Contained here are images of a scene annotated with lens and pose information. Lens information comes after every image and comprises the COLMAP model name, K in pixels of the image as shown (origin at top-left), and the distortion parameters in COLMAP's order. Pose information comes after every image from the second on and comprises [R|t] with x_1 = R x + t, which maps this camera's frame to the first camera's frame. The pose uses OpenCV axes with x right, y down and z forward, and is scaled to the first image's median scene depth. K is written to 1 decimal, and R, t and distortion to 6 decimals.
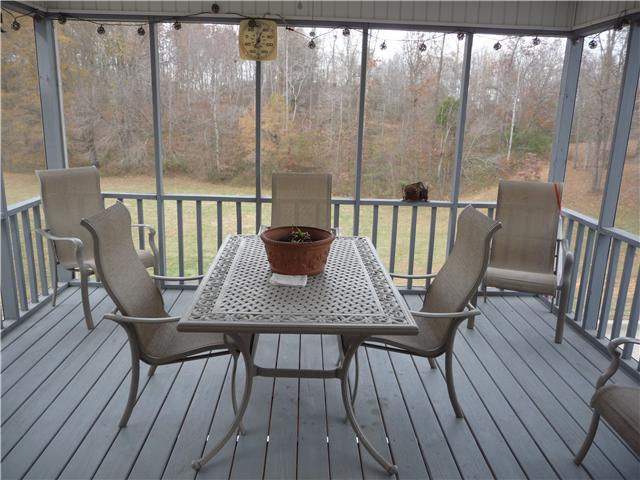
lens RADIAL K [[533.6, 0, 316.2], [0, 533.6, 240.8], [0, 0, 1]] dist [-0.032013, 0.004174]
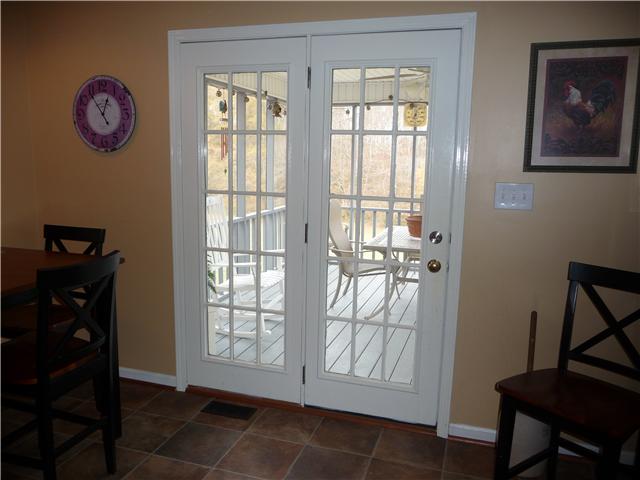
lens RADIAL K [[533.6, 0, 319.8], [0, 533.6, 237.7], [0, 0, 1]] dist [-0.032013, 0.004174]
pose [[0.948620, 0.035519, -0.314419, 0.146449], [-0.066452, 0.993883, -0.088213, 0.174969], [0.309362, 0.104574, 0.945177, -0.637192]]
